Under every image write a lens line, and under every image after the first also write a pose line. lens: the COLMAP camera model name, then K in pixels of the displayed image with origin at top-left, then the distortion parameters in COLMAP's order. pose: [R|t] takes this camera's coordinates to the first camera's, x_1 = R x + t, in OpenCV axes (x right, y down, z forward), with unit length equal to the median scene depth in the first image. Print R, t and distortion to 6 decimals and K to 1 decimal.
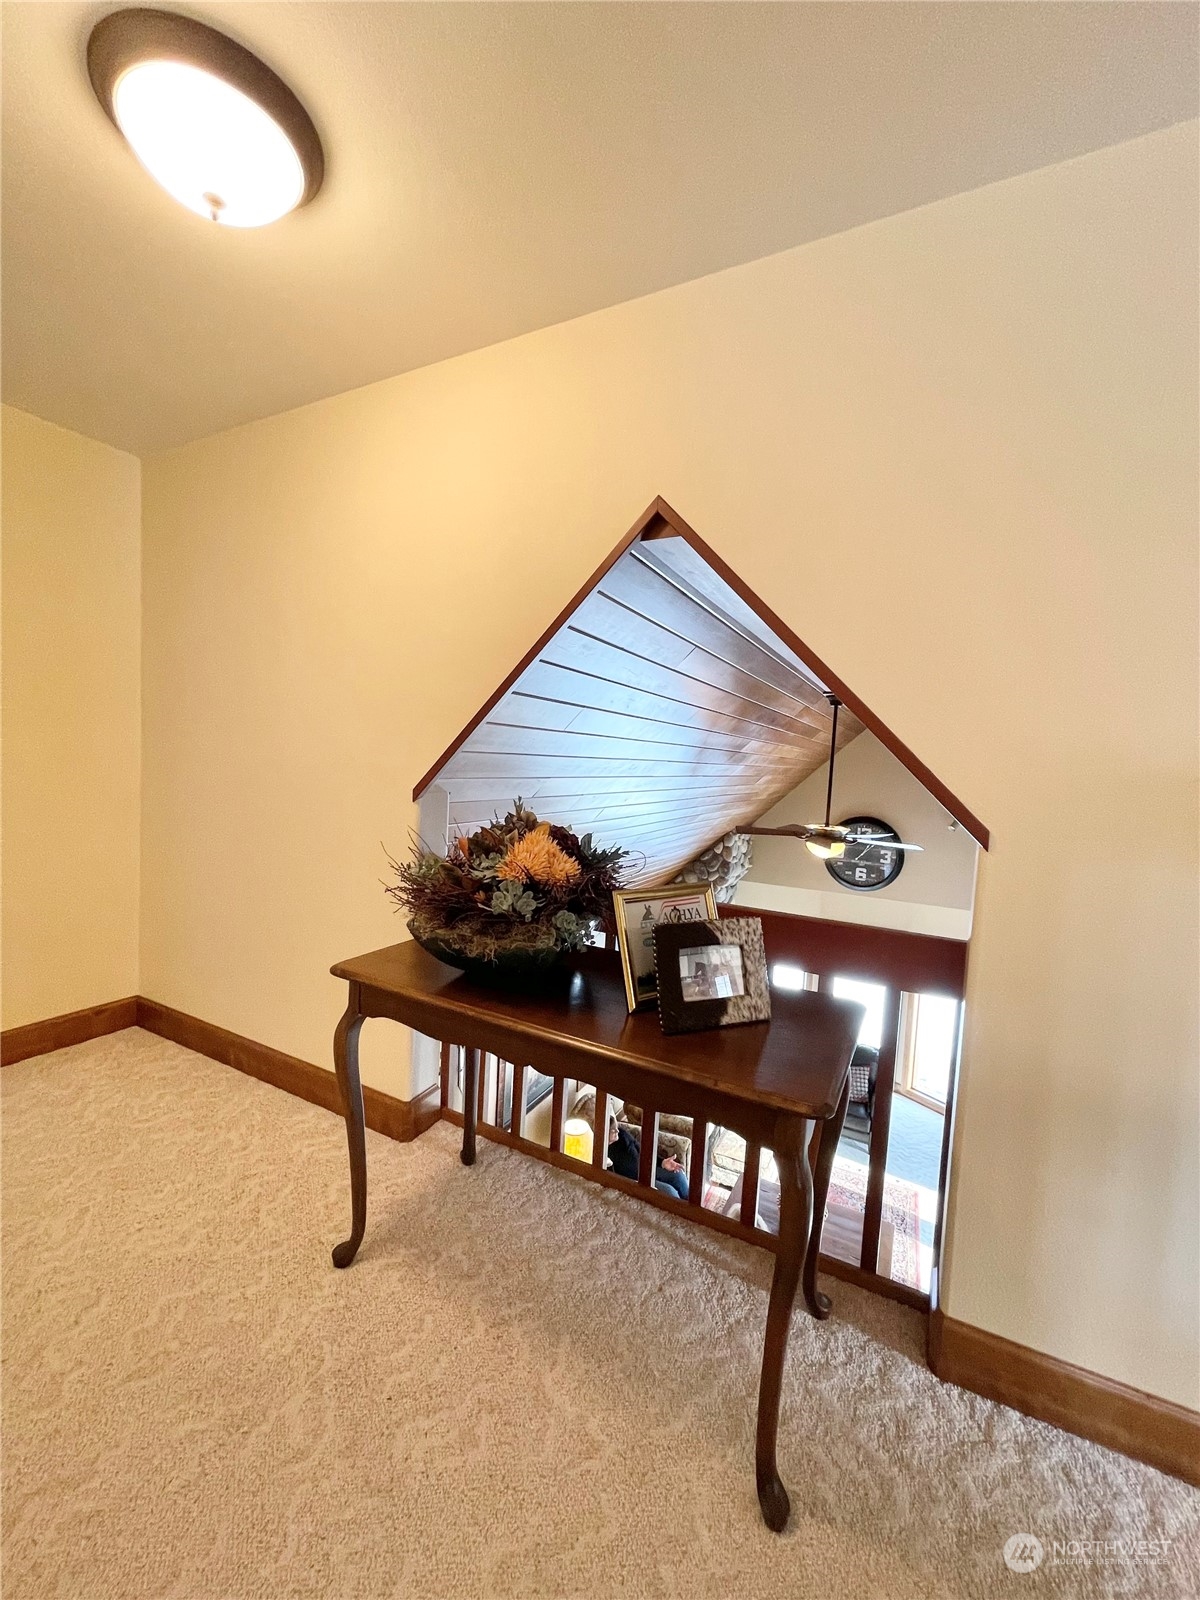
lens RADIAL K [[640.0, 0, 587.8], [0, 640.0, 800.6], [0, 0, 1]] dist [-0.006218, 0.000203]
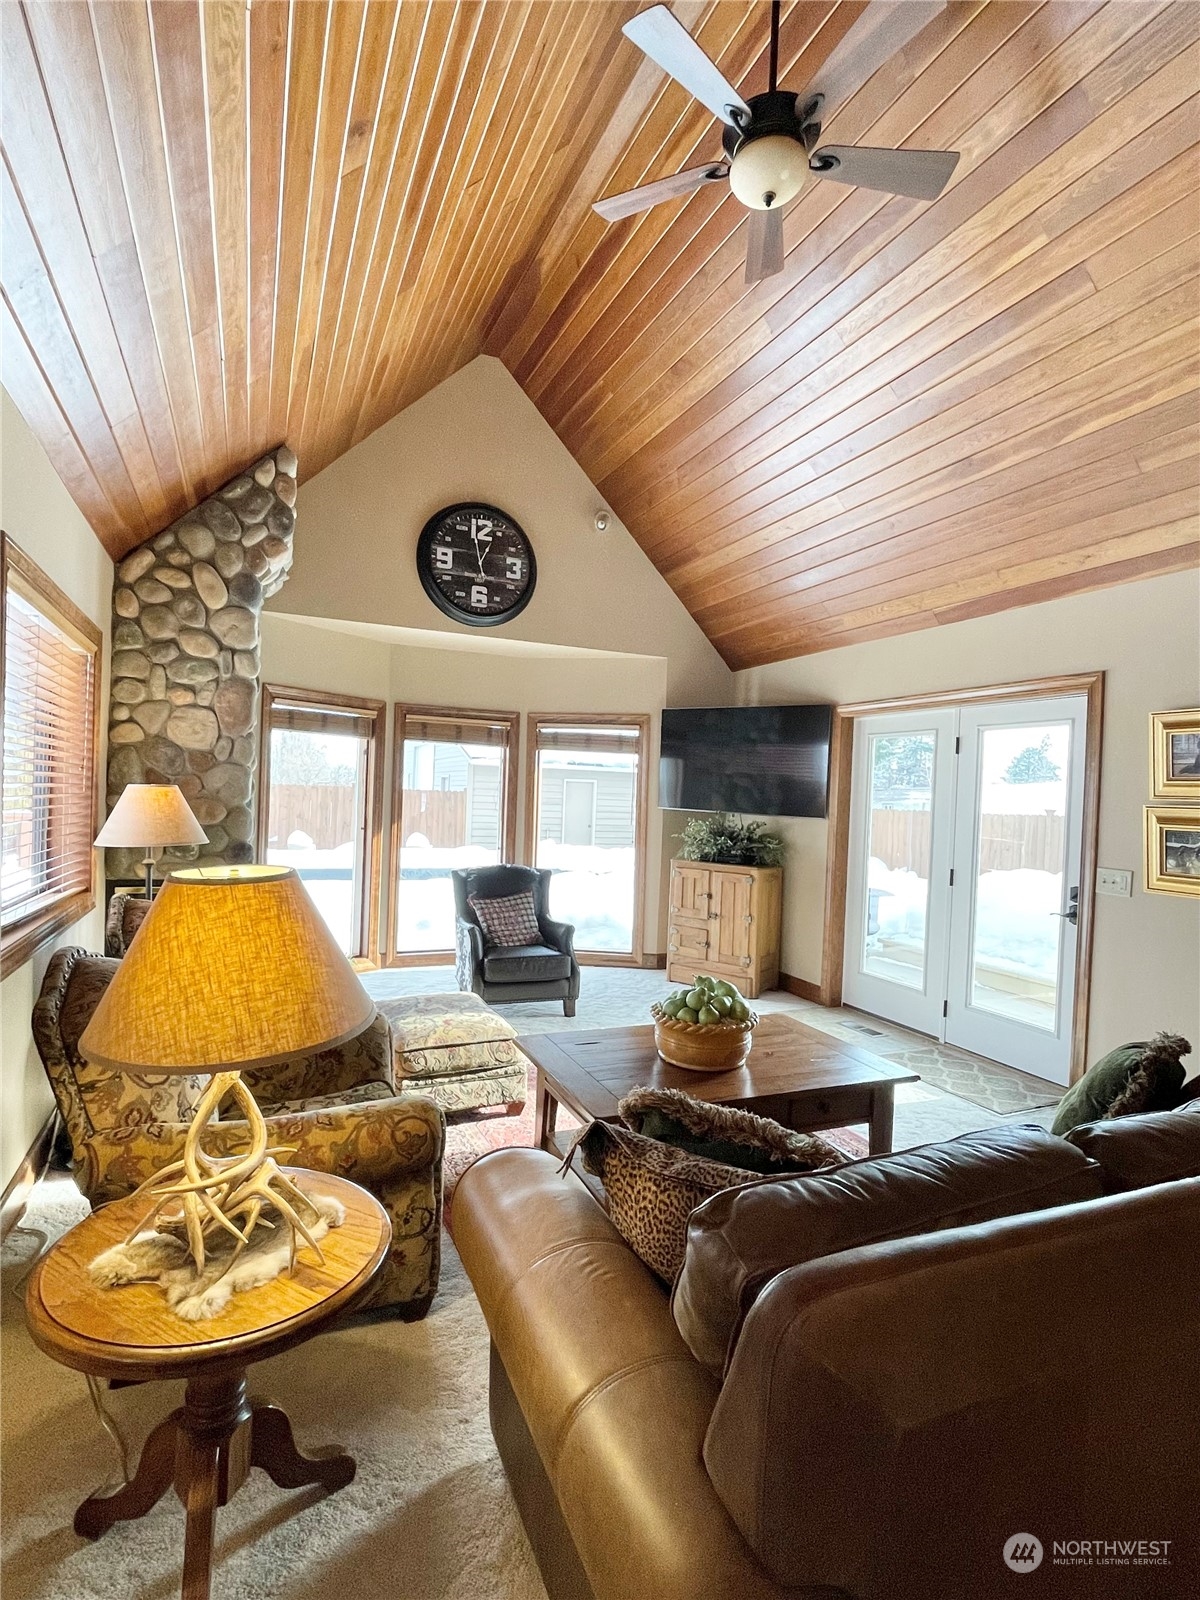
lens RADIAL K [[793.8, 0, 590.1], [0, 793.8, 796.9], [0, 0, 1]] dist [-0.000849, -0.000322]
pose [[0.620336, -0.027508, 0.783854, -0.106292], [0.044610, 0.999004, -0.000246, 0.319175], [-0.783067, 0.035121, 0.620945, 0.469404]]
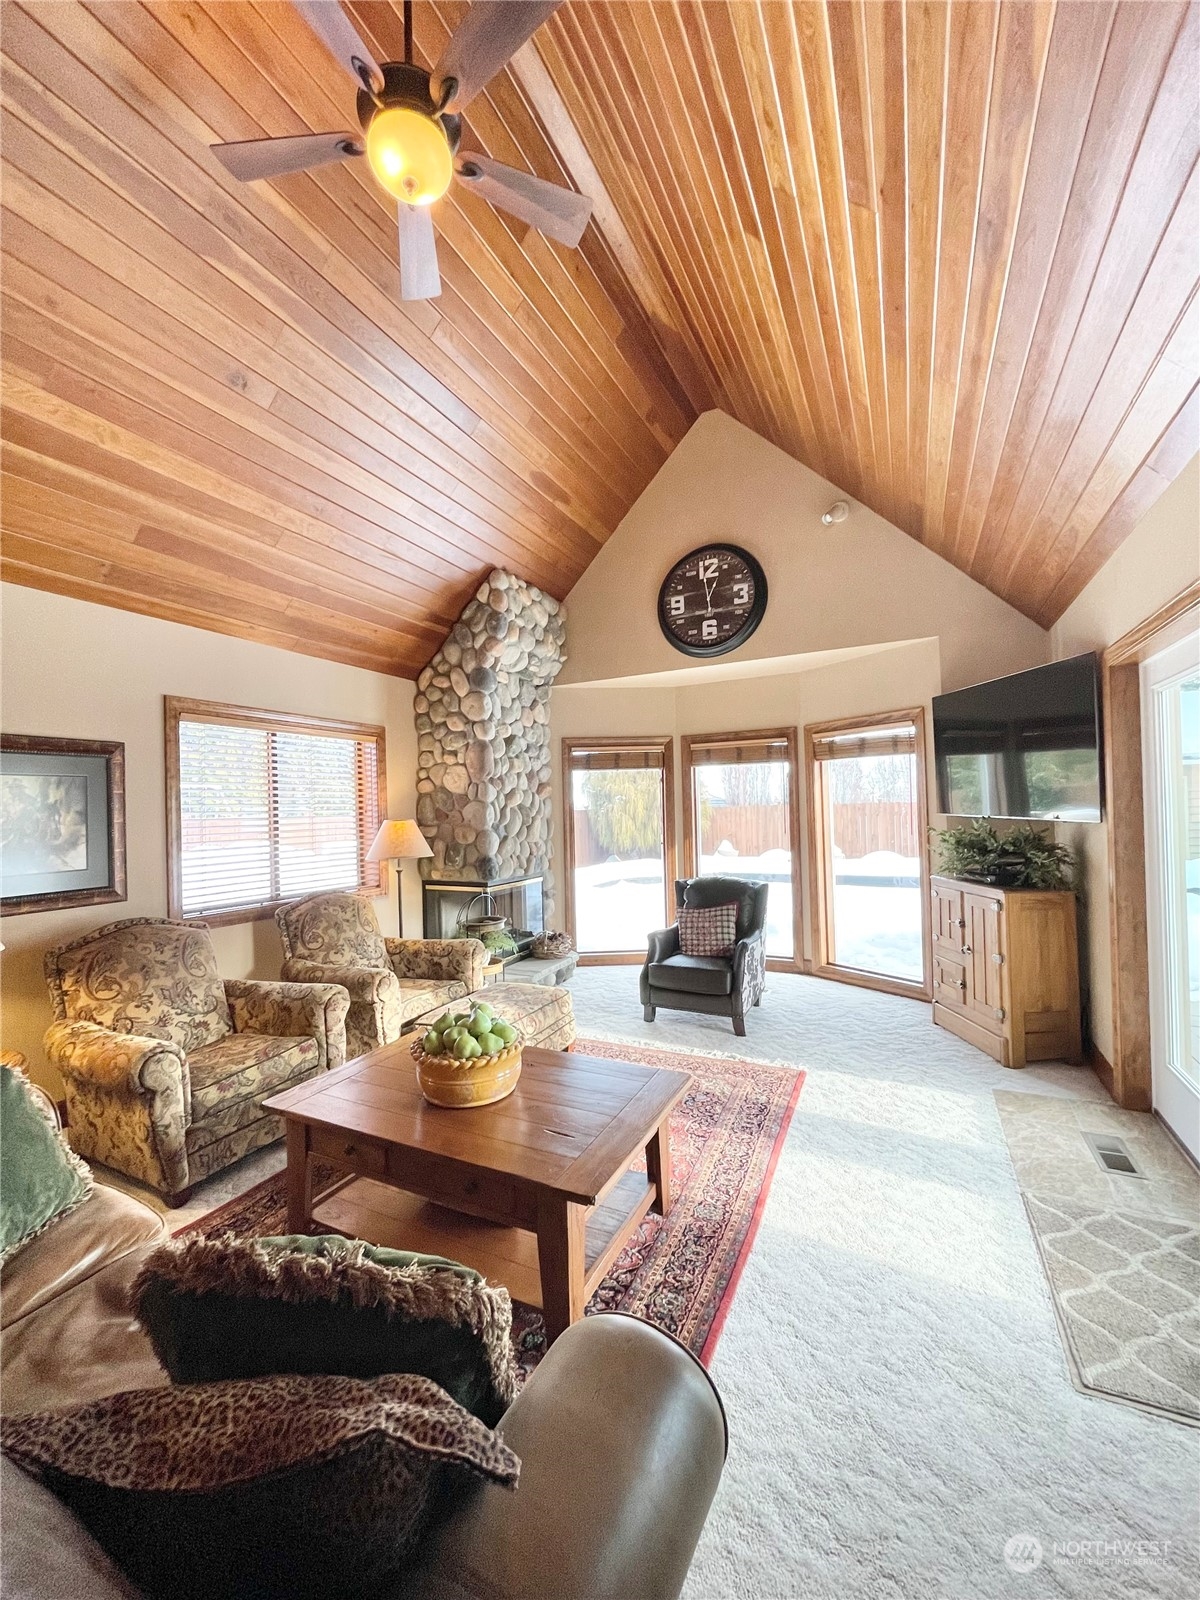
lens RADIAL K [[640.0, 0, 587.8], [0, 640.0, 800.6], [0, 0, 1]] dist [-0.006218, 0.000203]
pose [[0.996843, -0.073872, 0.029096, 0.276735], [0.075926, 0.994113, -0.077293, 0.342433], [-0.023215, 0.079259, 0.996584, 0.367223]]
